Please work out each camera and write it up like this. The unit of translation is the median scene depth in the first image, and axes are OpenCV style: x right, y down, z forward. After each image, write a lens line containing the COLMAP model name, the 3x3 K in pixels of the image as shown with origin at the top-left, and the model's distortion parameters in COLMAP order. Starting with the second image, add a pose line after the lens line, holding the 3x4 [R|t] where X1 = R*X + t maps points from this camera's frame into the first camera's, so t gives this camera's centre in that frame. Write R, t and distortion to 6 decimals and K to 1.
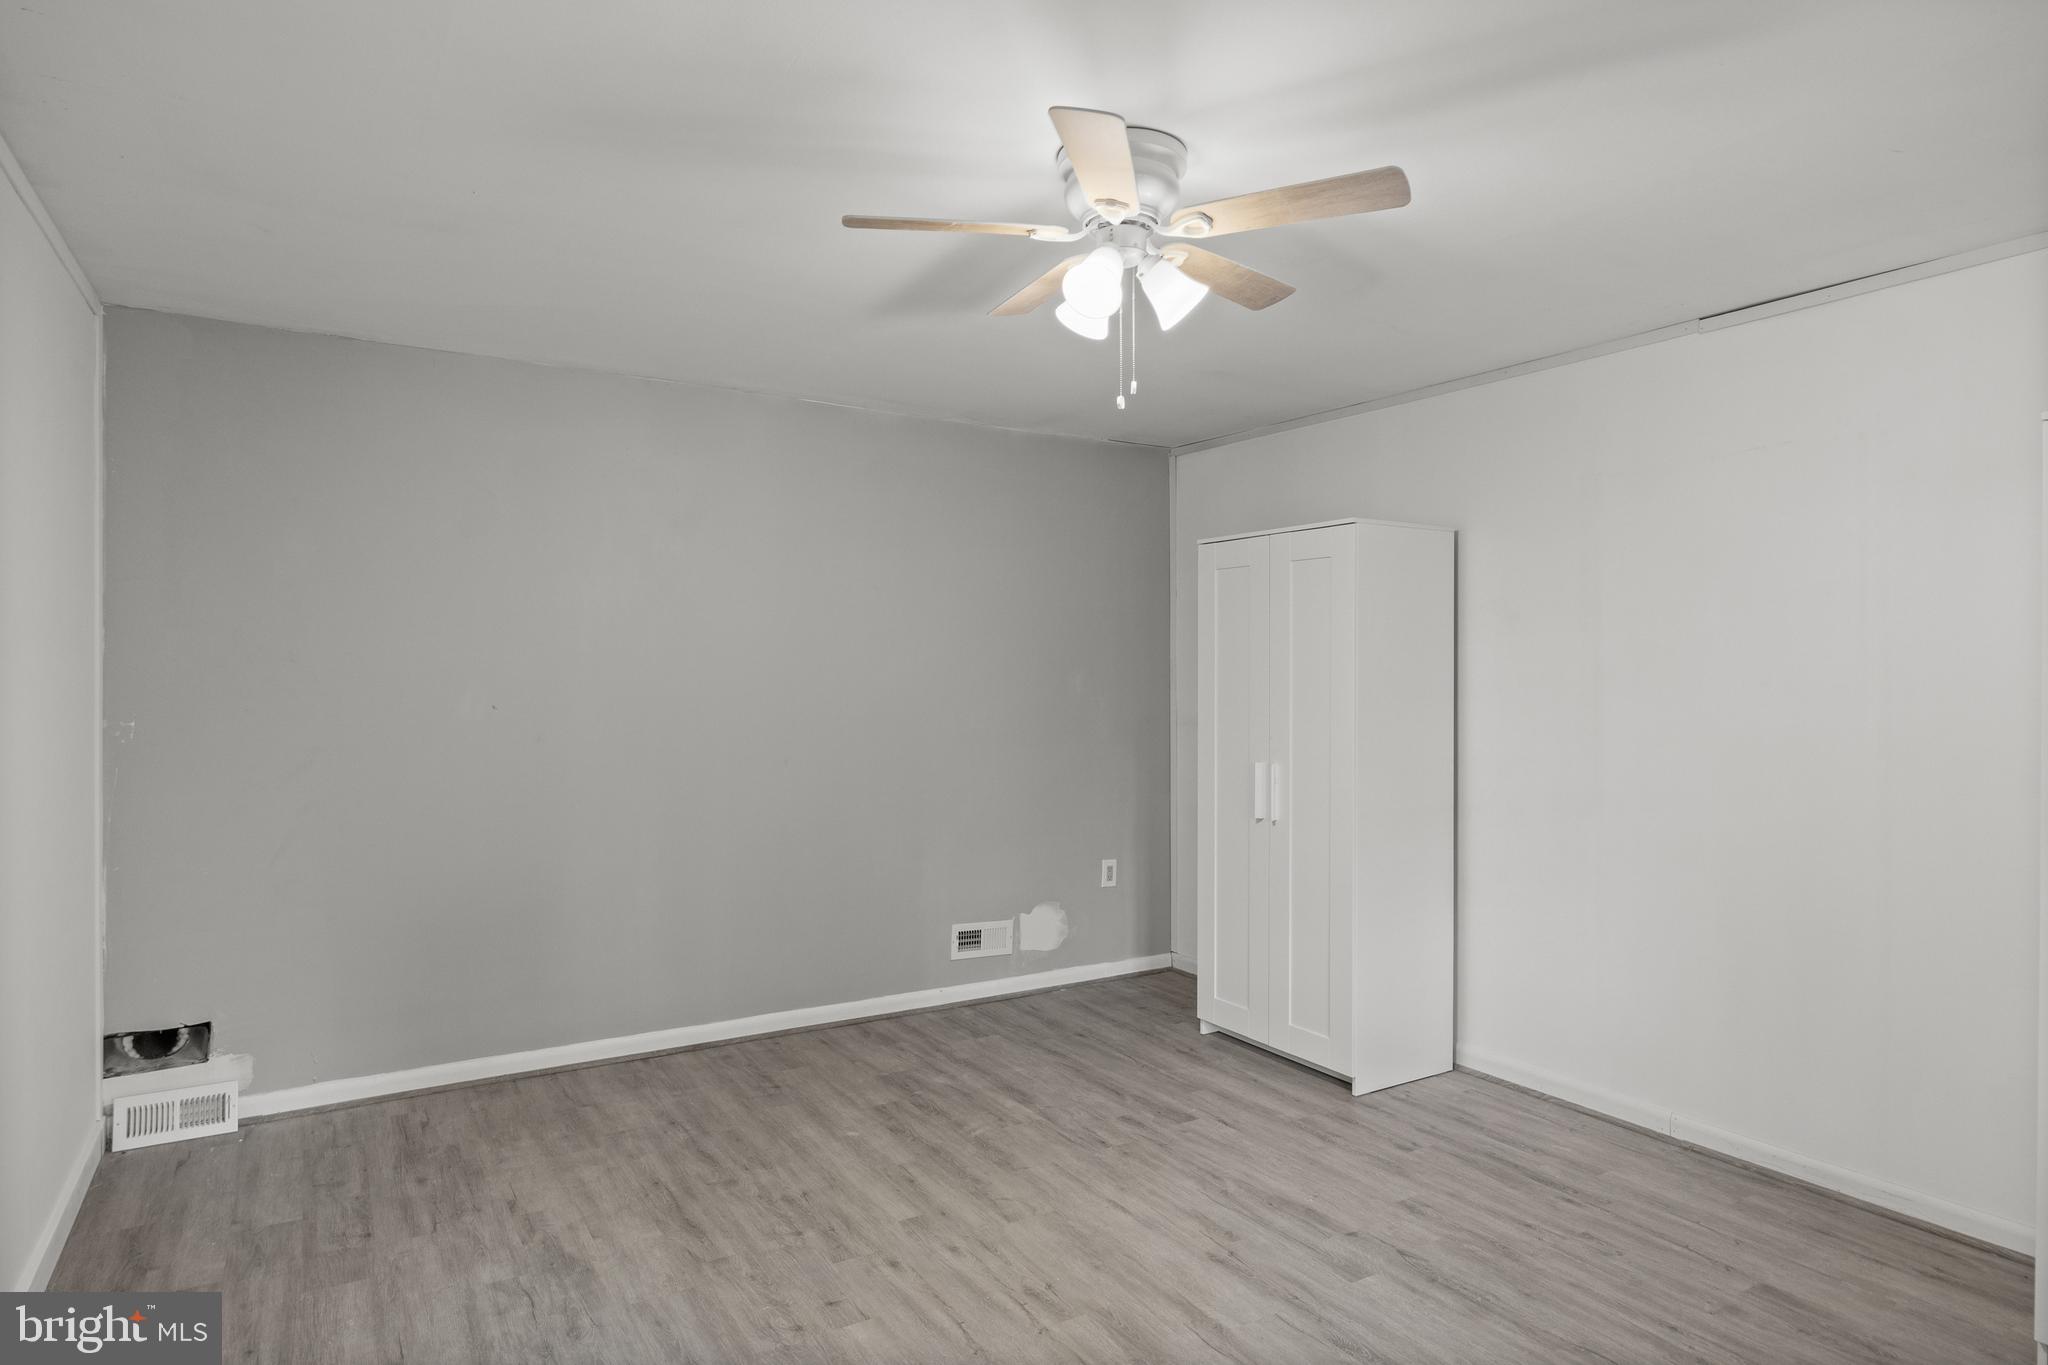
lens RADIAL K [[1159.1, 0, 1035.1], [0, 1159.1, 677.0], [0, 0, 1]] dist [-0.004445, -0.001011]
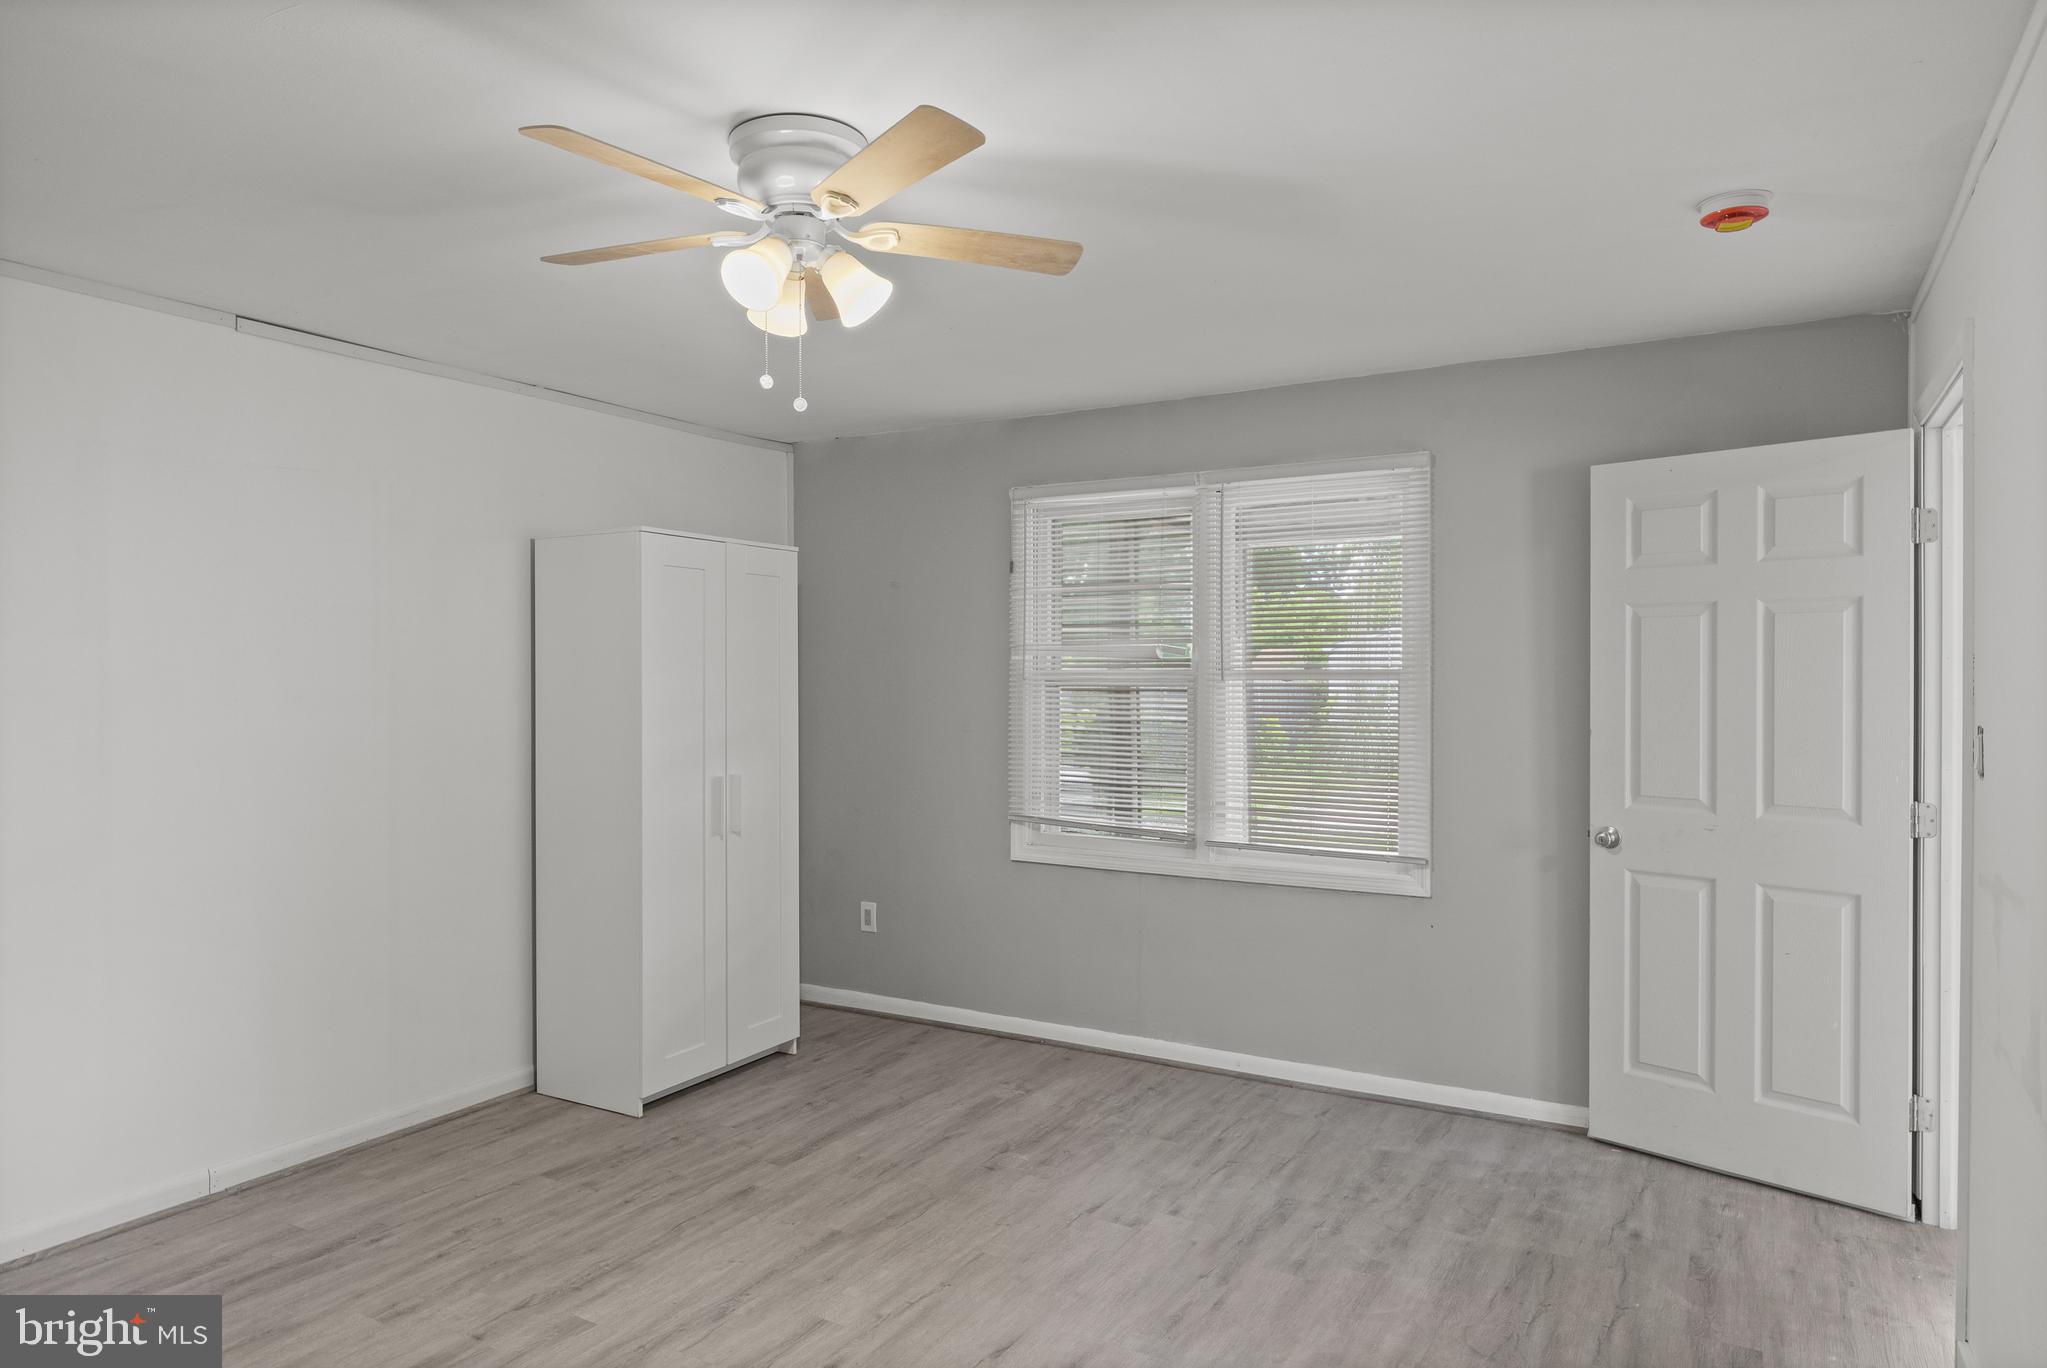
lens RADIAL K [[1220.7, 0, 1033.7], [0, 1220.7, 682.8], [0, 0, 1]] dist [-0.008438, 0.001869]
pose [[-0.459629, -0.003877, 0.888103, -0.713271], [0.004948, 0.999964, 0.006926, -0.007572], [-0.888097, 0.007578, -0.459593, 1.044975]]
